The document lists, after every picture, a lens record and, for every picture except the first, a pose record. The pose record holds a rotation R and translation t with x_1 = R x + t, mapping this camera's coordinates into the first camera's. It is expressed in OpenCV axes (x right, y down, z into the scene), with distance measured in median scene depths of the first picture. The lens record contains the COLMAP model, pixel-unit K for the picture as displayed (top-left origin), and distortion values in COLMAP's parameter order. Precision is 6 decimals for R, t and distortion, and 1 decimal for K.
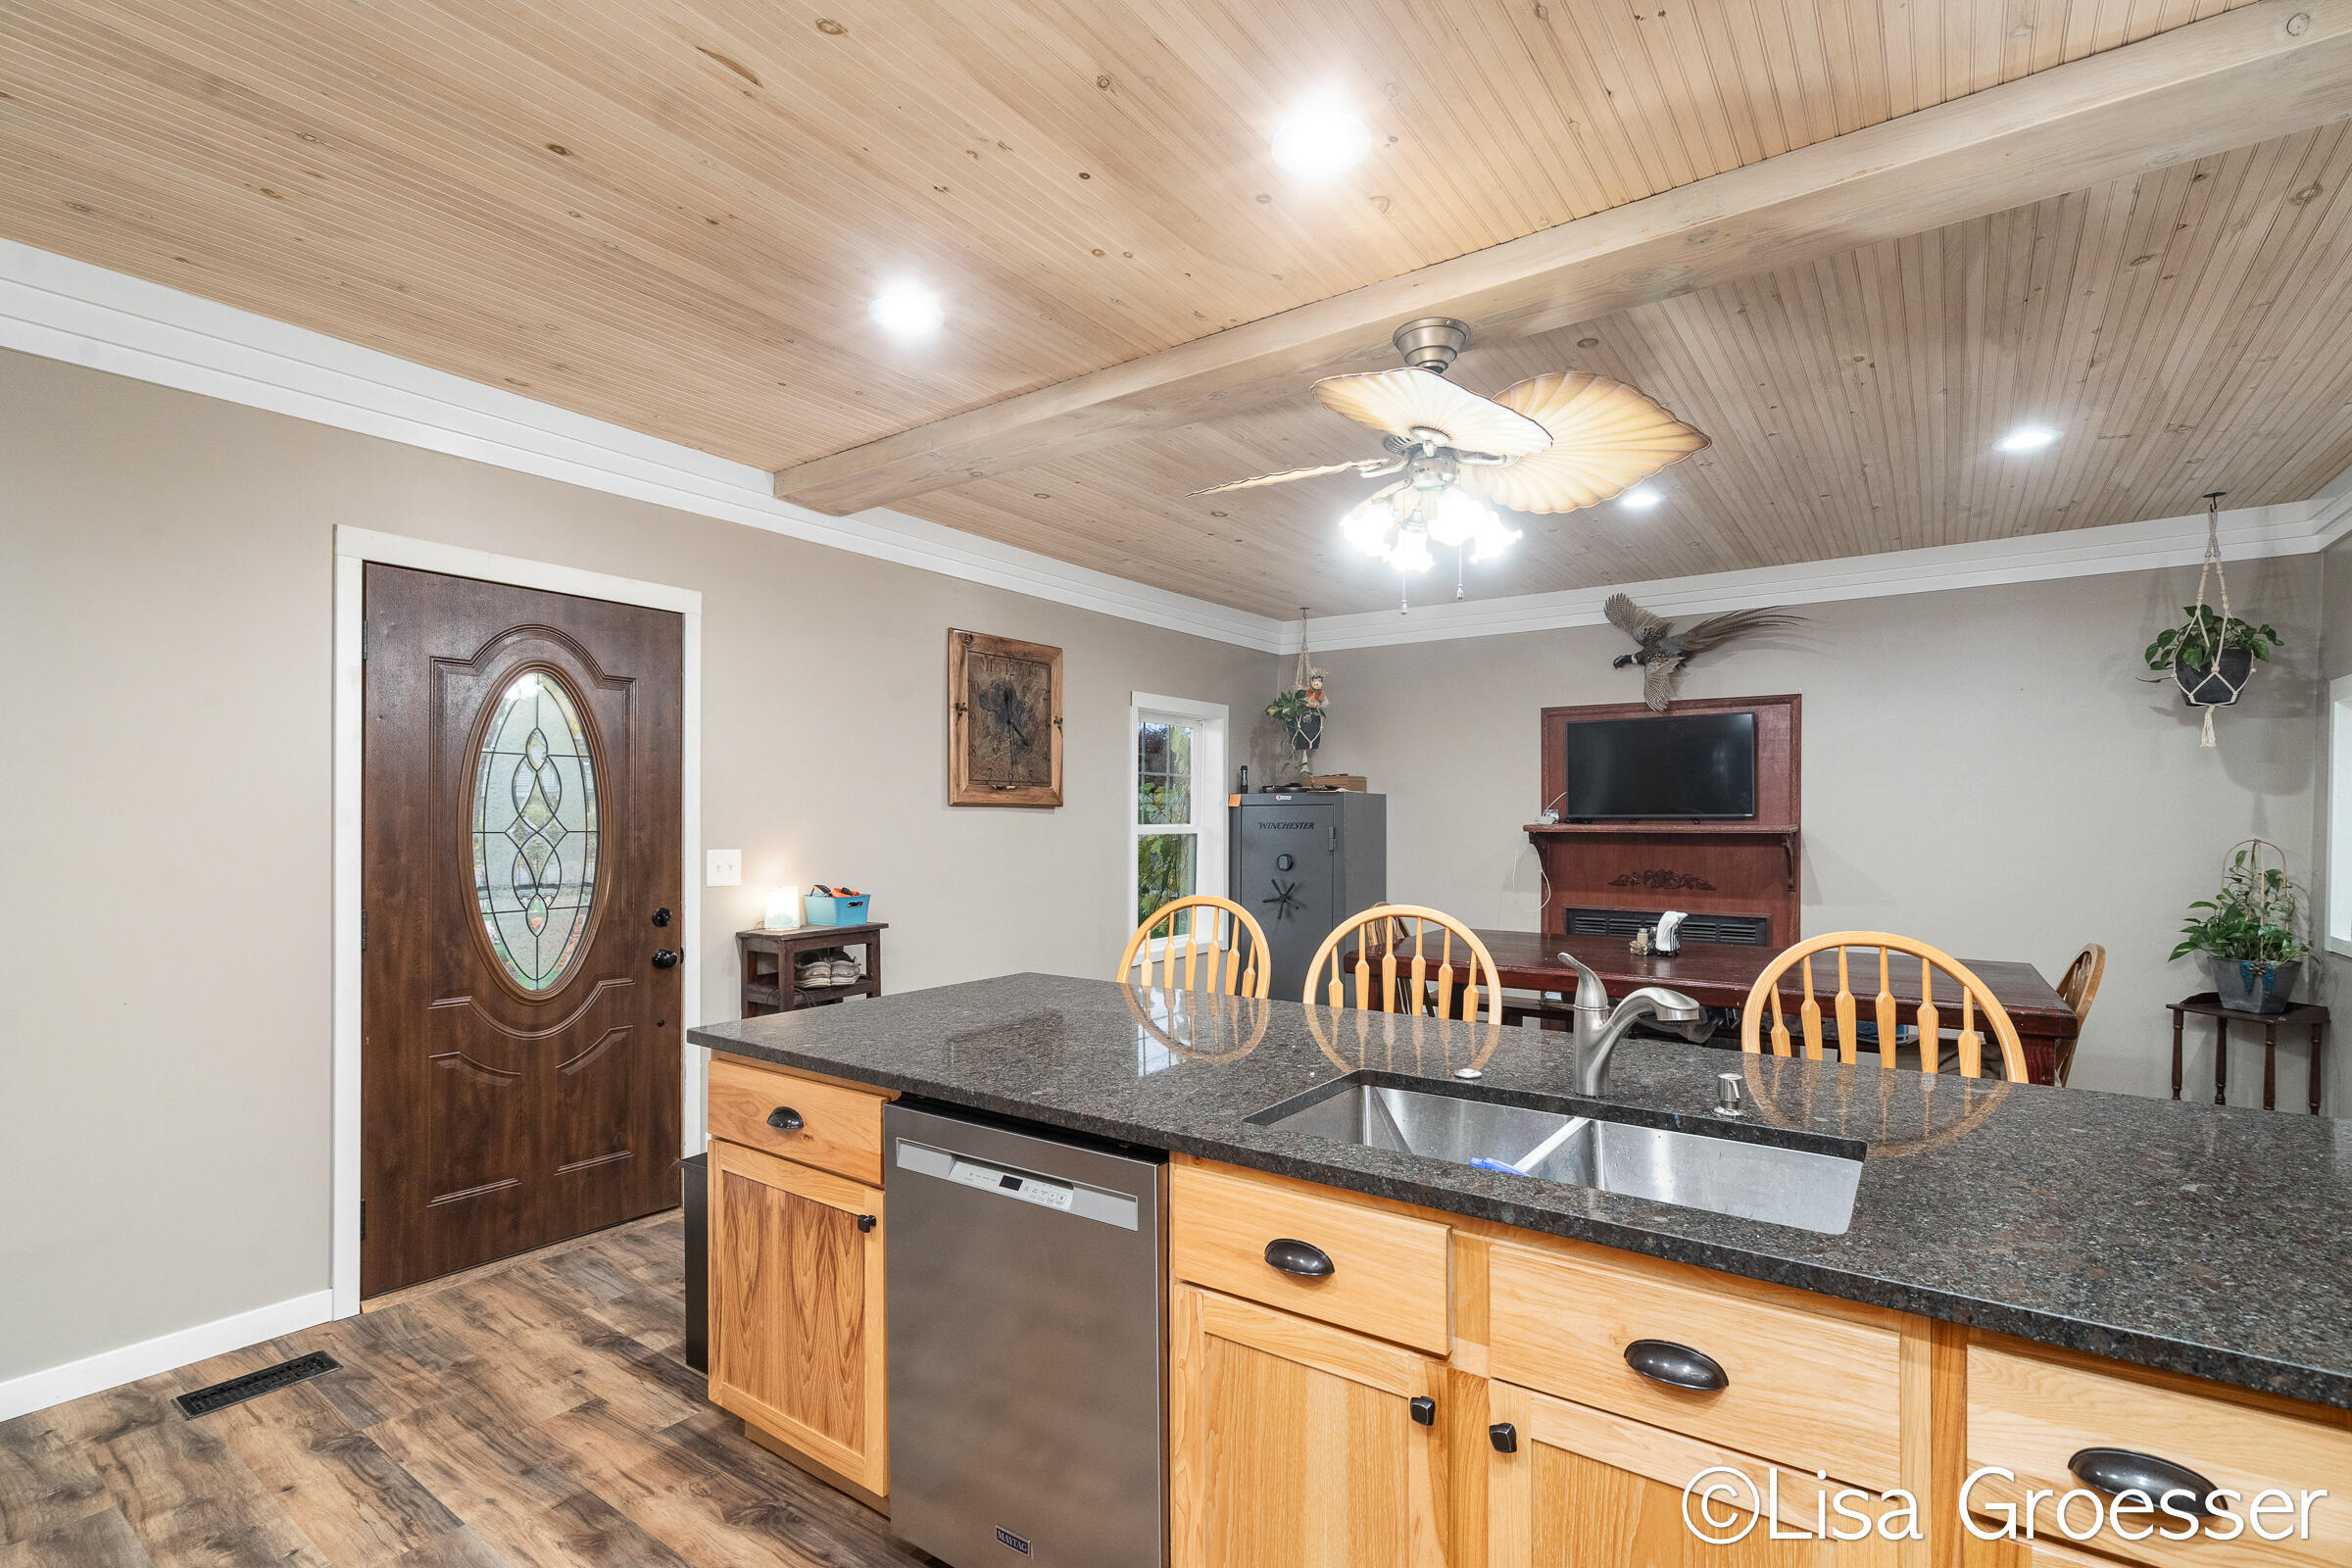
lens RADIAL K [[1076.4, 0, 1155.4], [0, 1076.4, 820.2], [0, 0, 1]] dist [0.002515, 0.000187]
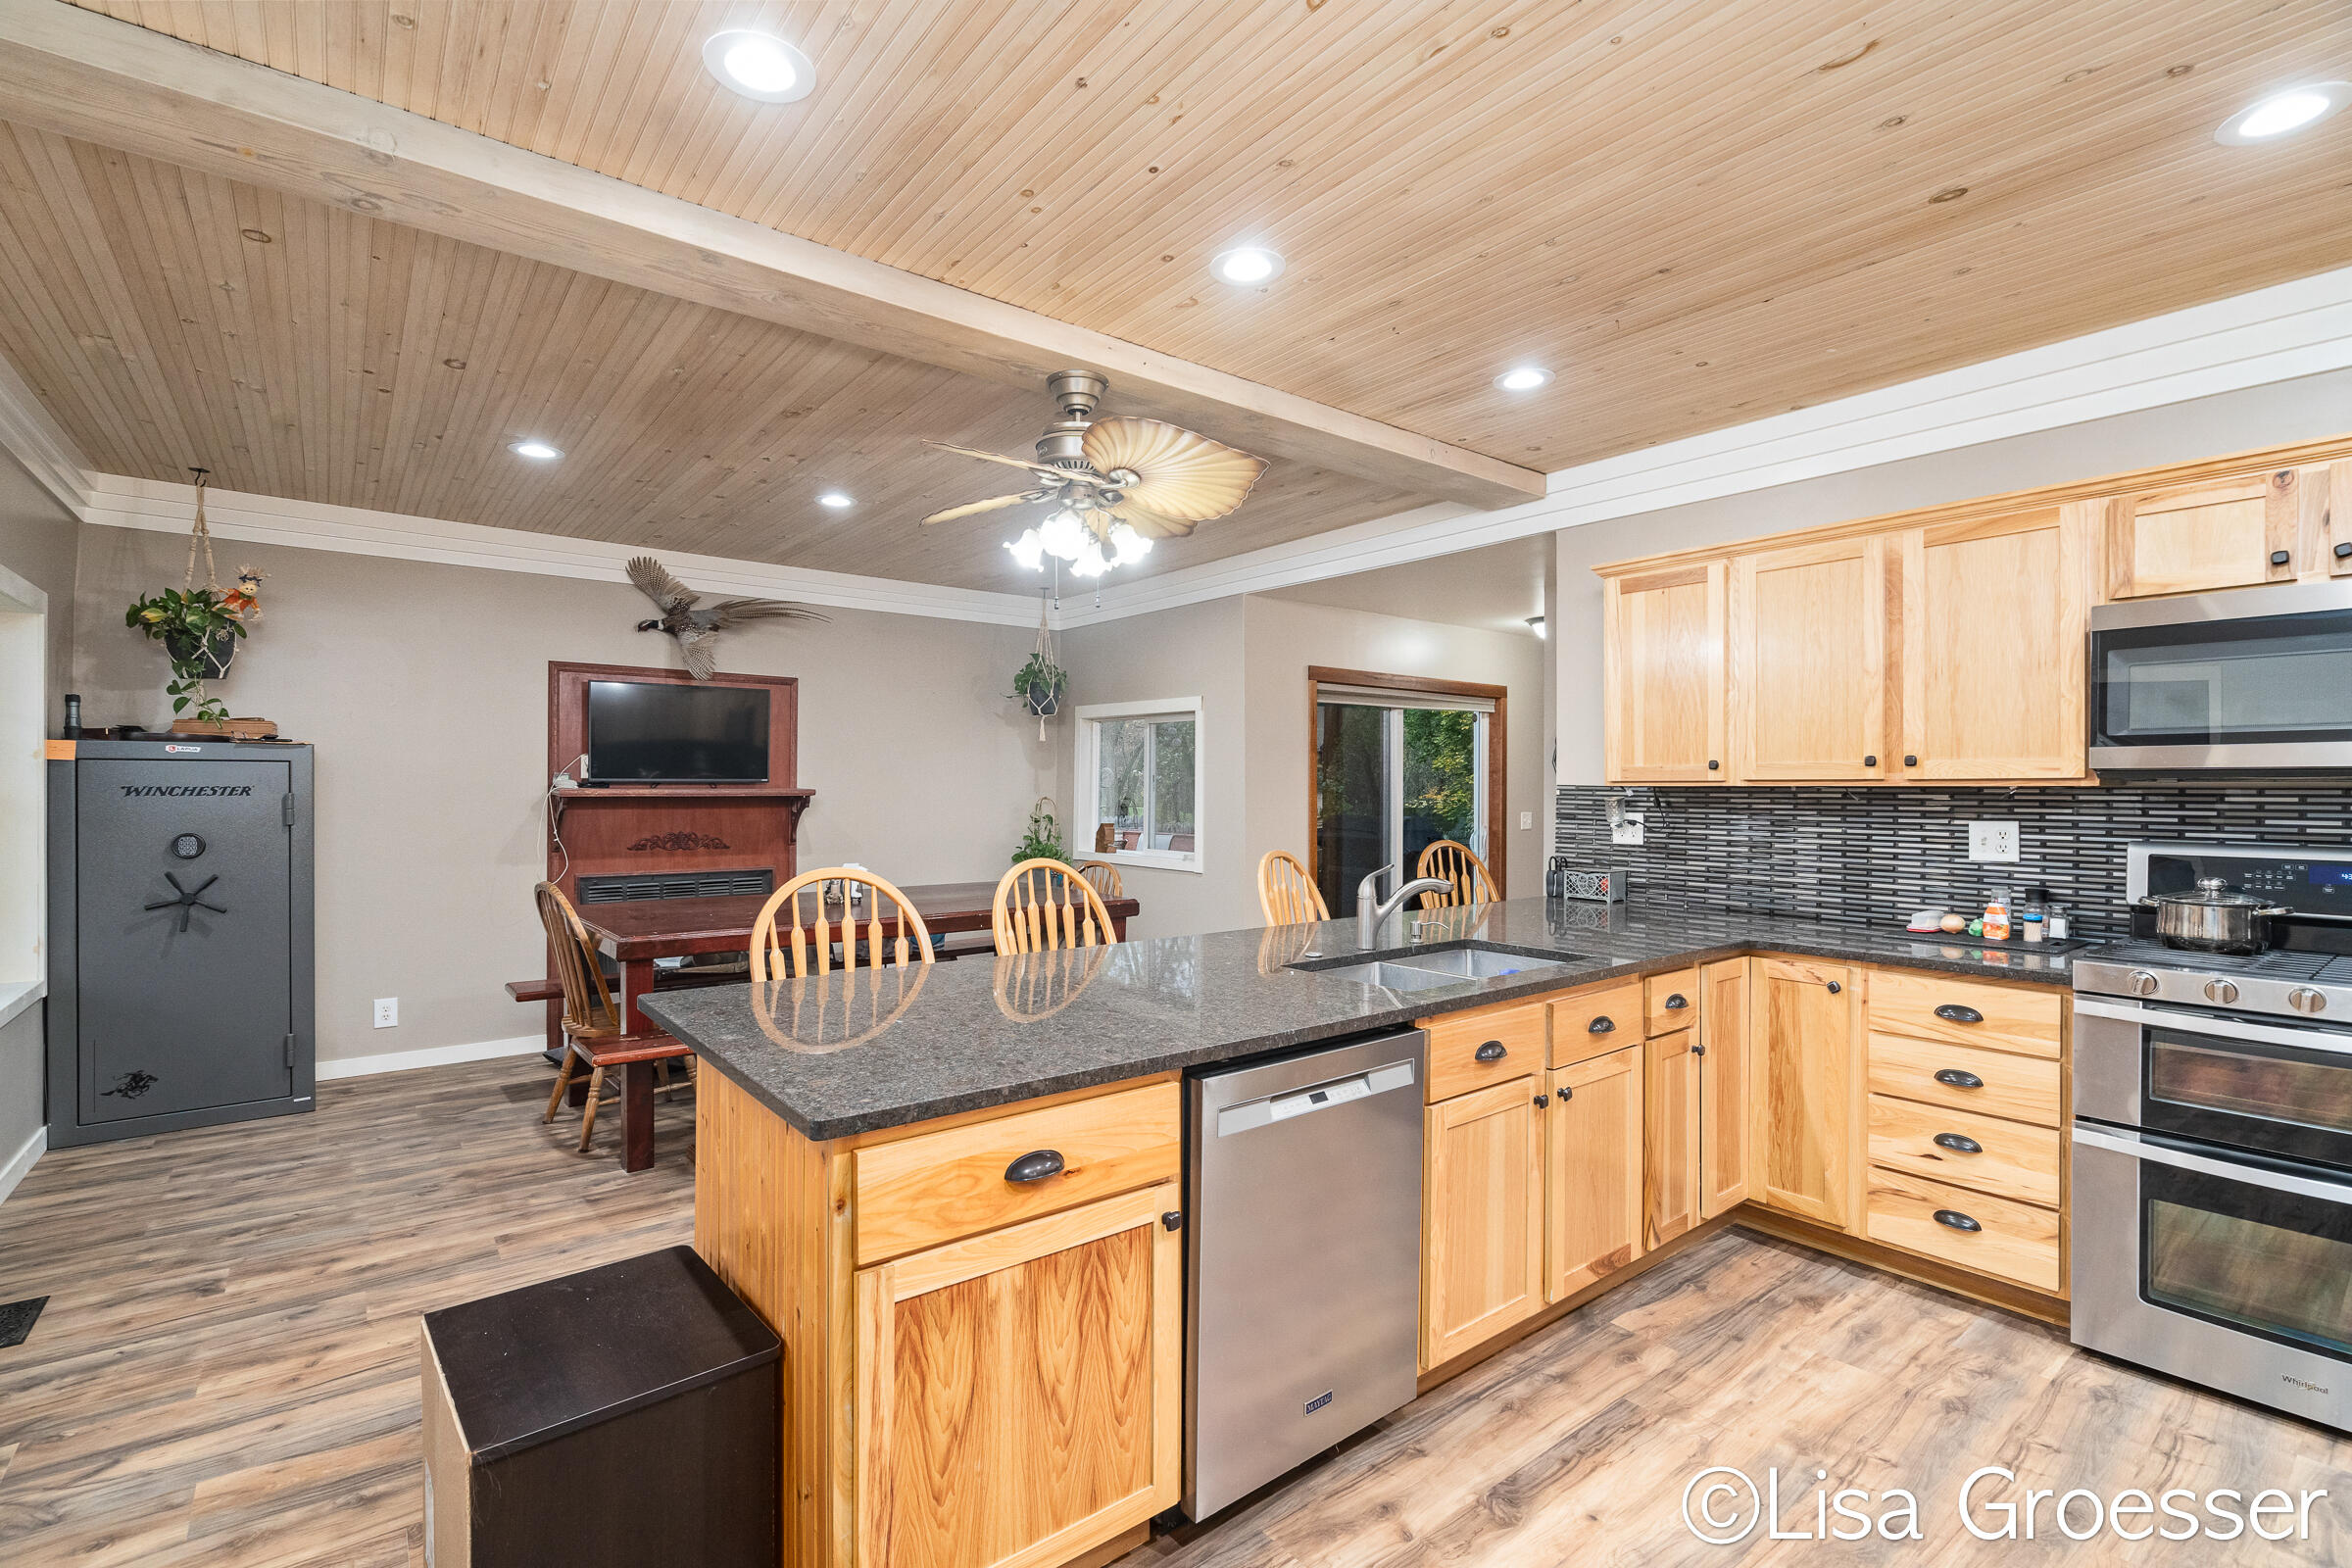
lens RADIAL K [[1076.4, 0, 1165.5], [0, 1076.4, 794.1], [0, 0, 1]] dist [0.002515, 0.000187]
pose [[0.270830, -0.007564, 0.962597, -0.596420], [-0.001665, 0.999964, 0.008326, 0.000433], [-0.962626, -0.003858, 0.270808, 0.390570]]
